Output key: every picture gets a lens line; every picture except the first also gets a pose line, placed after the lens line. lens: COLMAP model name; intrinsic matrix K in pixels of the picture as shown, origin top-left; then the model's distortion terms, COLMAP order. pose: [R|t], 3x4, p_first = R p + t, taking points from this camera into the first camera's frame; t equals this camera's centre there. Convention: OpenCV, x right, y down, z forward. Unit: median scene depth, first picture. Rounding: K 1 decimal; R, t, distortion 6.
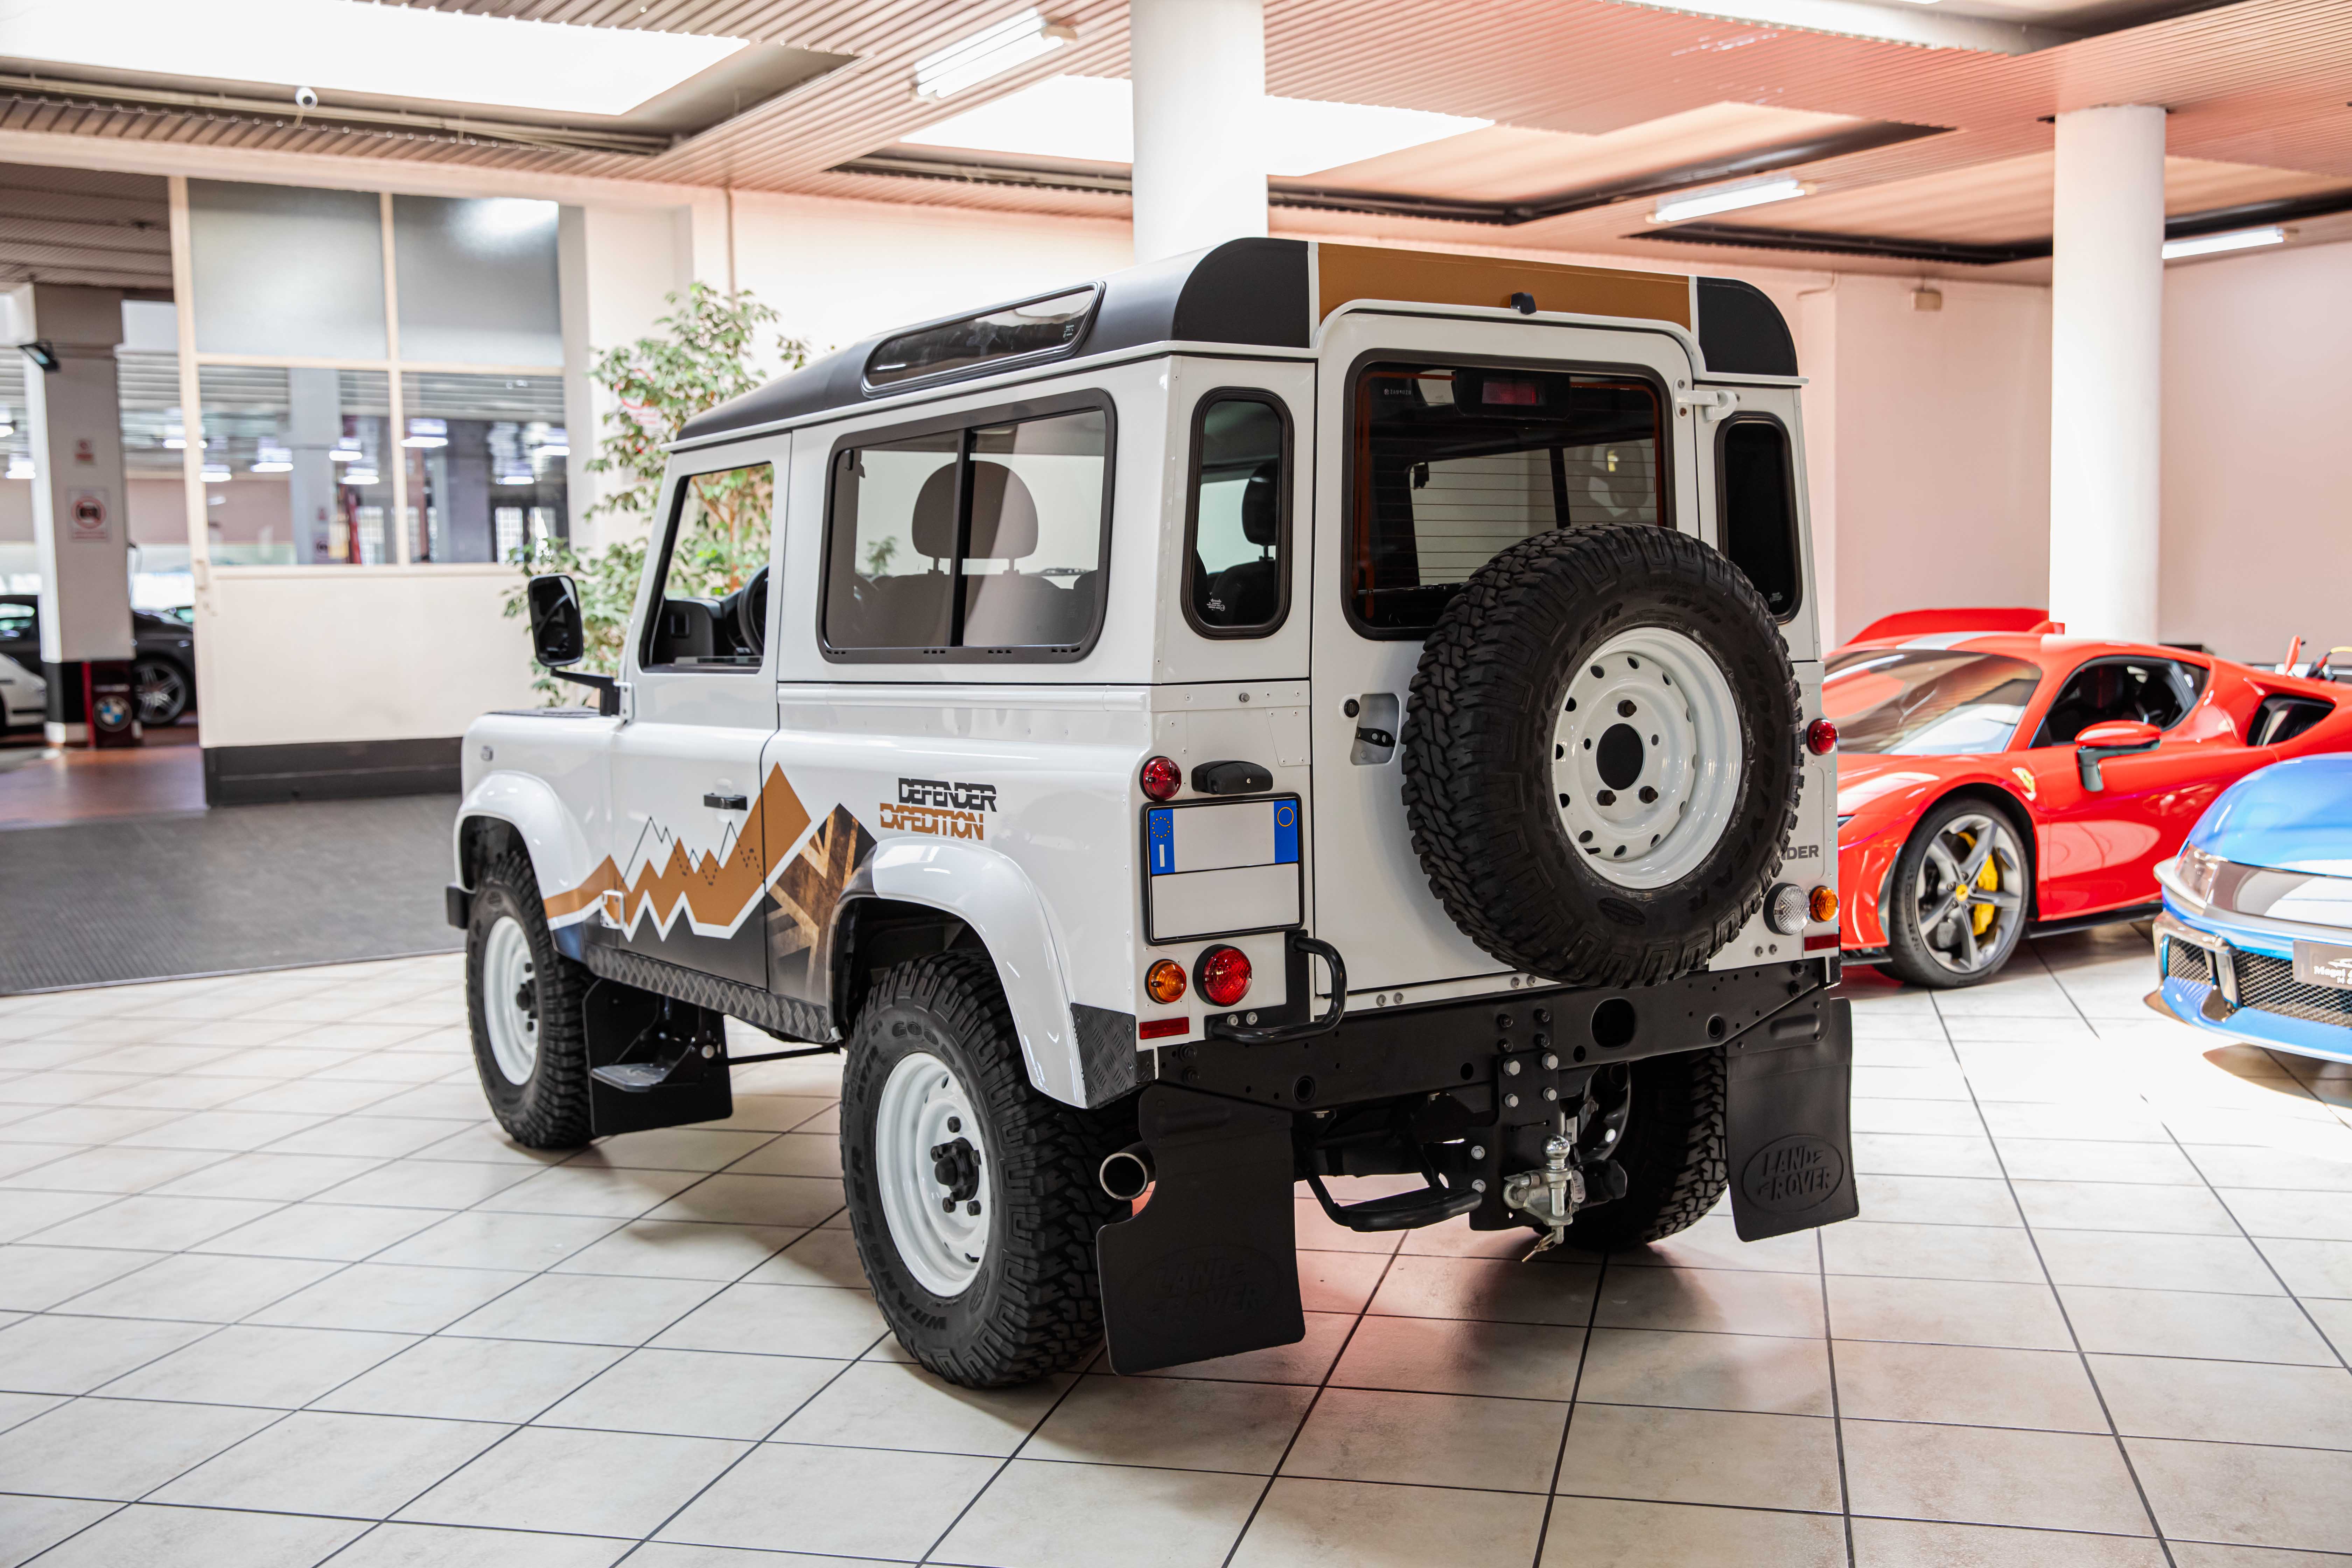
lens RADIAL K [[2415.3, 0, 1176.0], [0, 2415.3, 784.0], [0, 0, 1]] dist [0.004503, 0.050539]
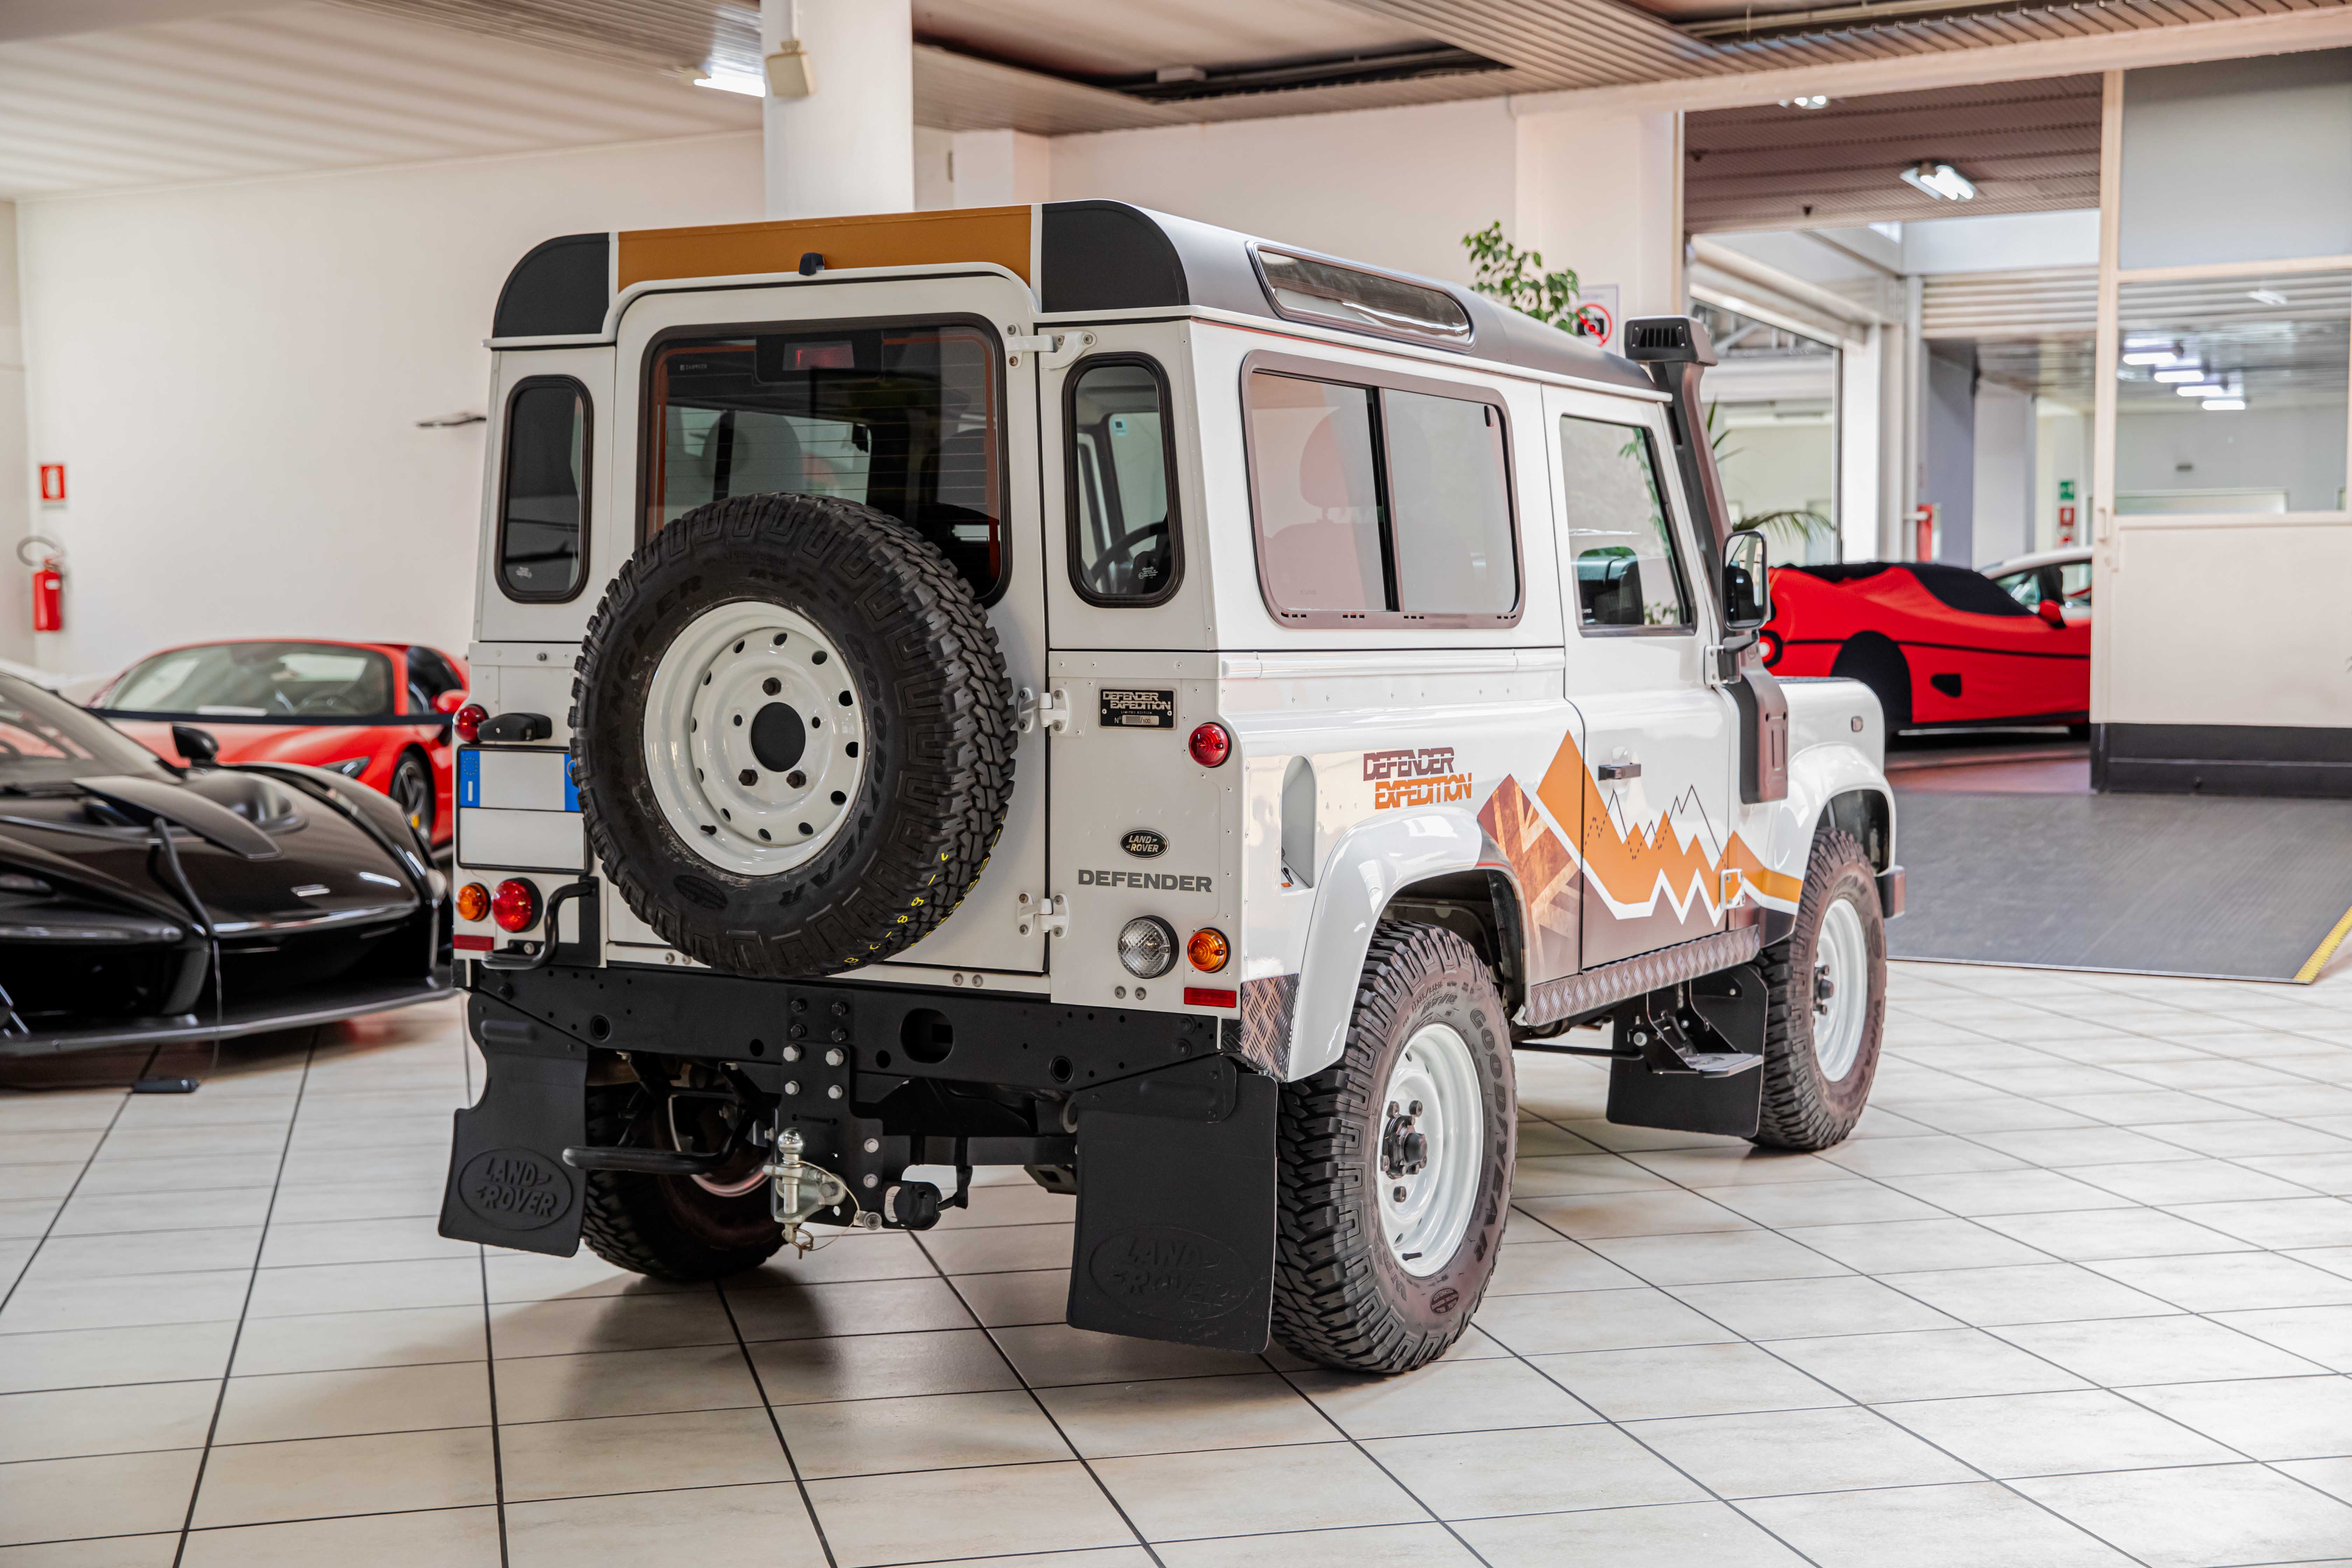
lens RADIAL K [[3090.4, 0, 1176.0], [0, 3090.4, 784.0], [0, 0, 1]] dist [0.044790, 0.049615]
pose [[0.455543, 0.073468, -0.887177, 1.346909], [-0.072794, 0.996325, 0.045129, -0.059601], [0.887233, 0.044023, 0.459217, 0.581093]]
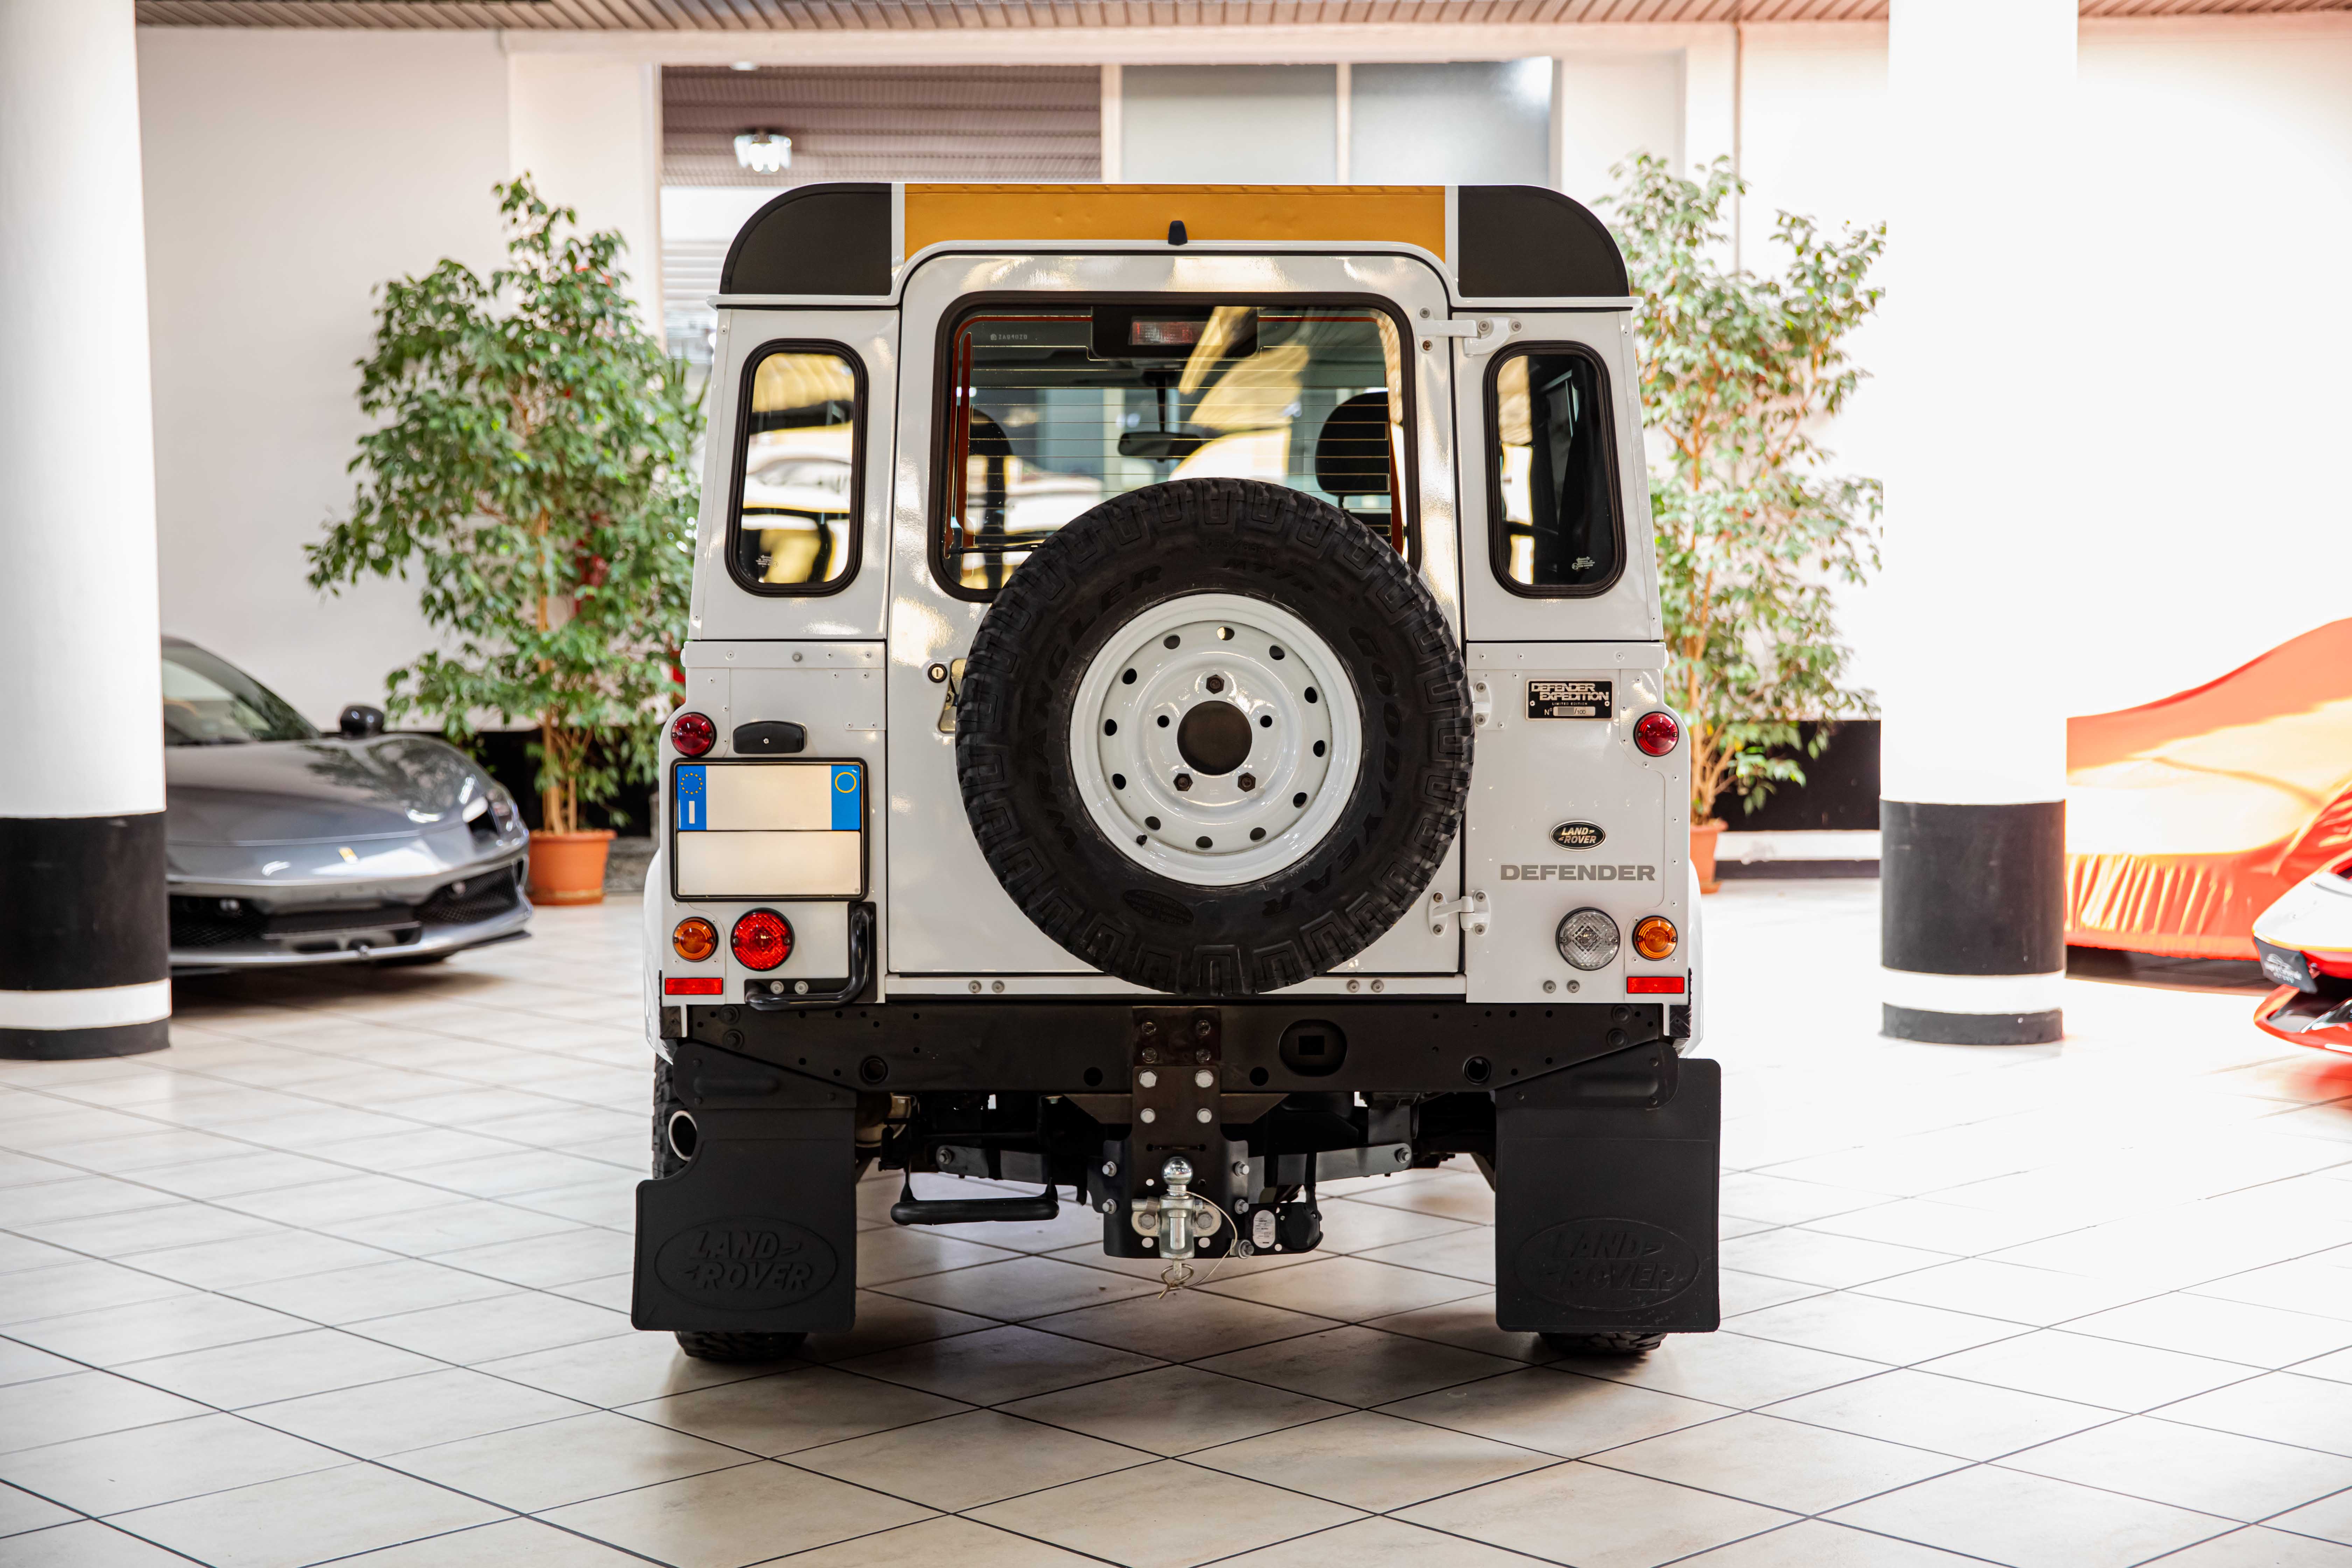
lens RADIAL K [[3414.8, 0, 1176.0], [0, 3414.8, 784.0], [0, 0, 1]] dist [0.110541, 0.054706]
pose [[0.840712, 0.049488, -0.539217, 0.859242], [-0.053522, 0.998533, 0.008195, -0.003813], [0.538832, 0.021970, 0.842127, -0.074753]]
